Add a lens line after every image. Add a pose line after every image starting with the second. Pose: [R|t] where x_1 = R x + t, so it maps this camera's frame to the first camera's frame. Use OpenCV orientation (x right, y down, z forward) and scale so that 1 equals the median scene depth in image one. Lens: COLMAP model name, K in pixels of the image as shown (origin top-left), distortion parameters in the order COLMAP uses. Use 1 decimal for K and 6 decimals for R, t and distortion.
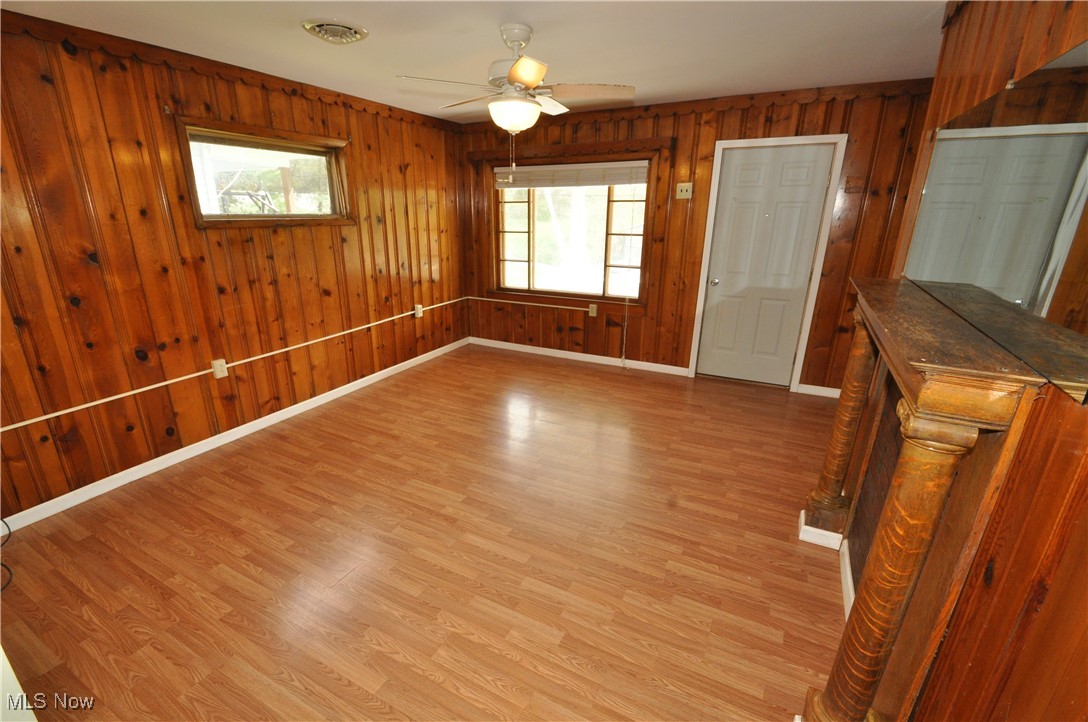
lens RADIAL K [[473.2, 0, 523.3], [0, 473.2, 378.1], [0, 0, 1]] dist [0.006048, -0.012987]
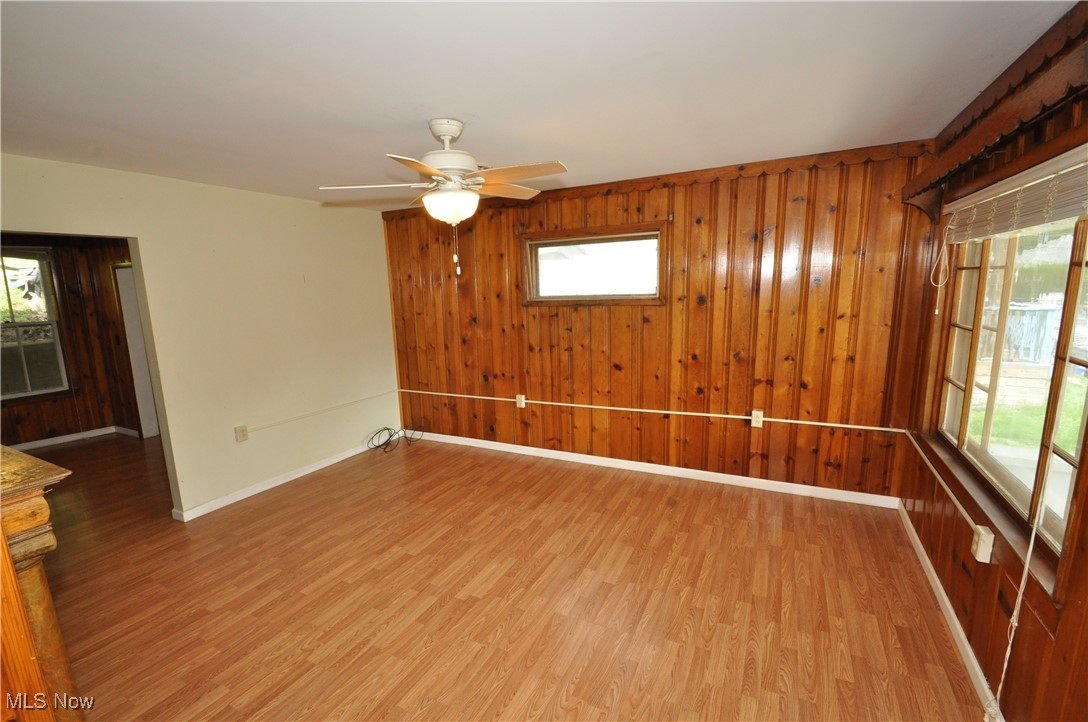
lens RADIAL K [[473.2, 0, 522.5], [0, 473.2, 377.7], [0, 0, 1]] dist [0.006048, -0.012987]
pose [[0.009497, 0.188743, -0.981981, 0.661175], [-0.299976, 0.937333, 0.177260, -0.303063], [0.953899, 0.292888, 0.065520, 0.797226]]
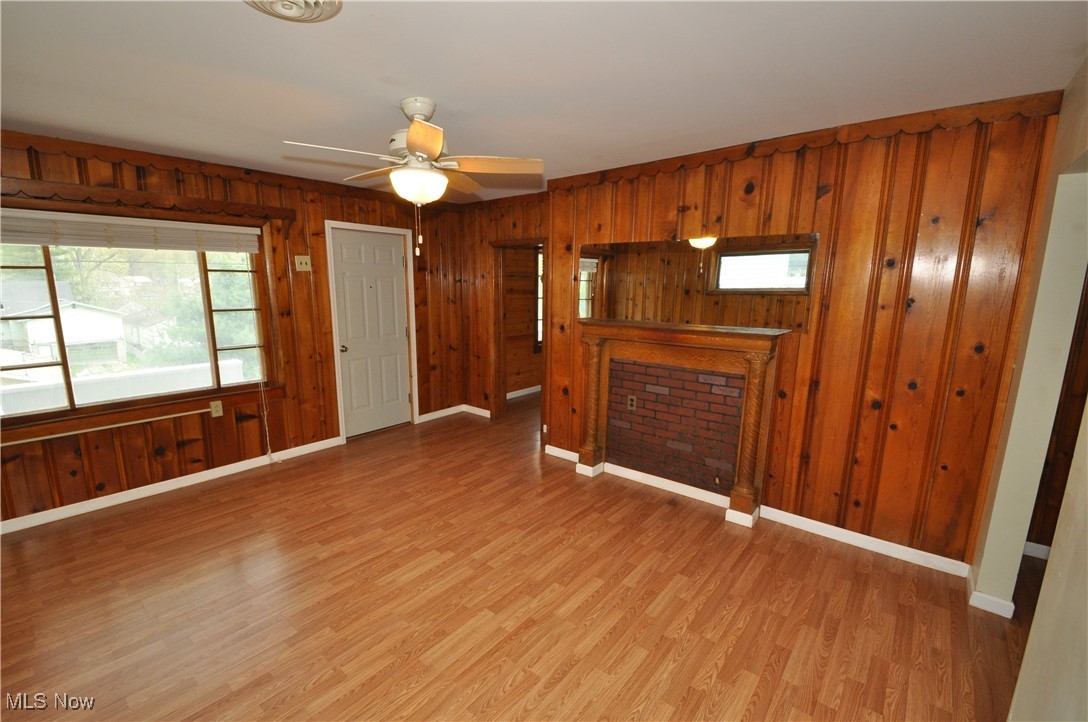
lens RADIAL K [[473.2, 0, 521.9], [0, 473.2, 381.0], [0, 0, 1]] dist [0.006048, -0.012987]
pose [[0.202529, -0.194873, 0.959691, -0.641910], [0.317875, 0.940016, 0.123795, -0.167574], [-0.926249, 0.279990, 0.252326, 0.466554]]
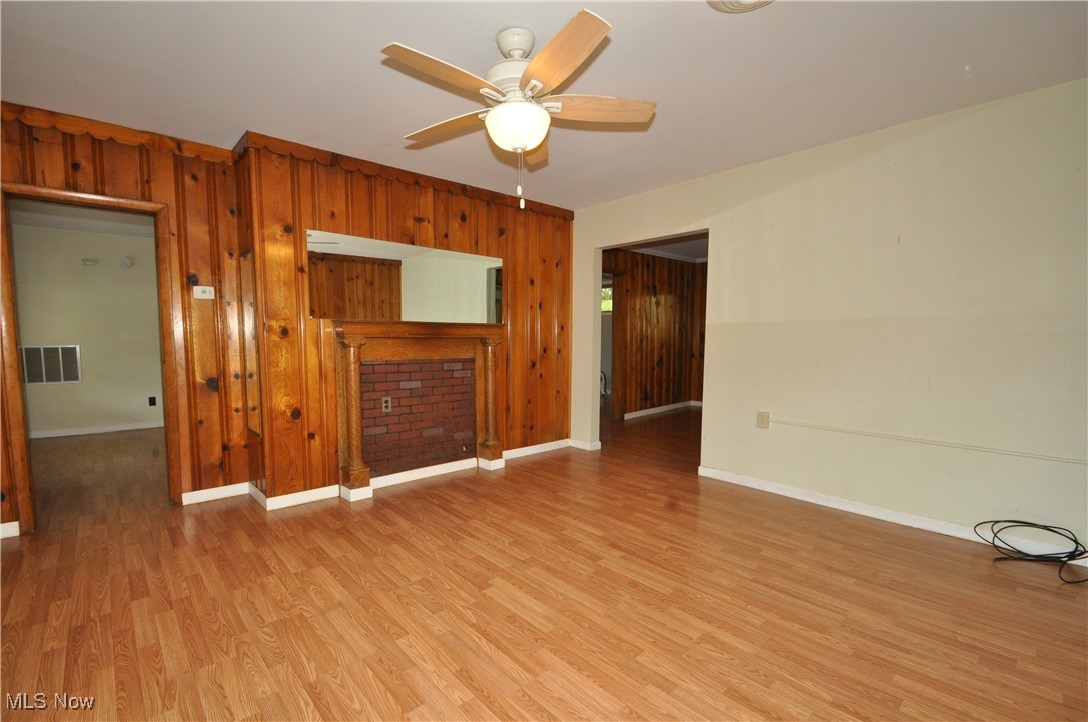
lens RADIAL K [[473.2, 0, 525.5], [0, 473.2, 380.2], [0, 0, 1]] dist [0.006048, -0.012987]
pose [[-0.944612, -0.028096, 0.326984, -0.209984], [0.108954, 0.912975, 0.393199, -0.327693], [-0.309575, 0.407046, -0.859346, 1.271494]]
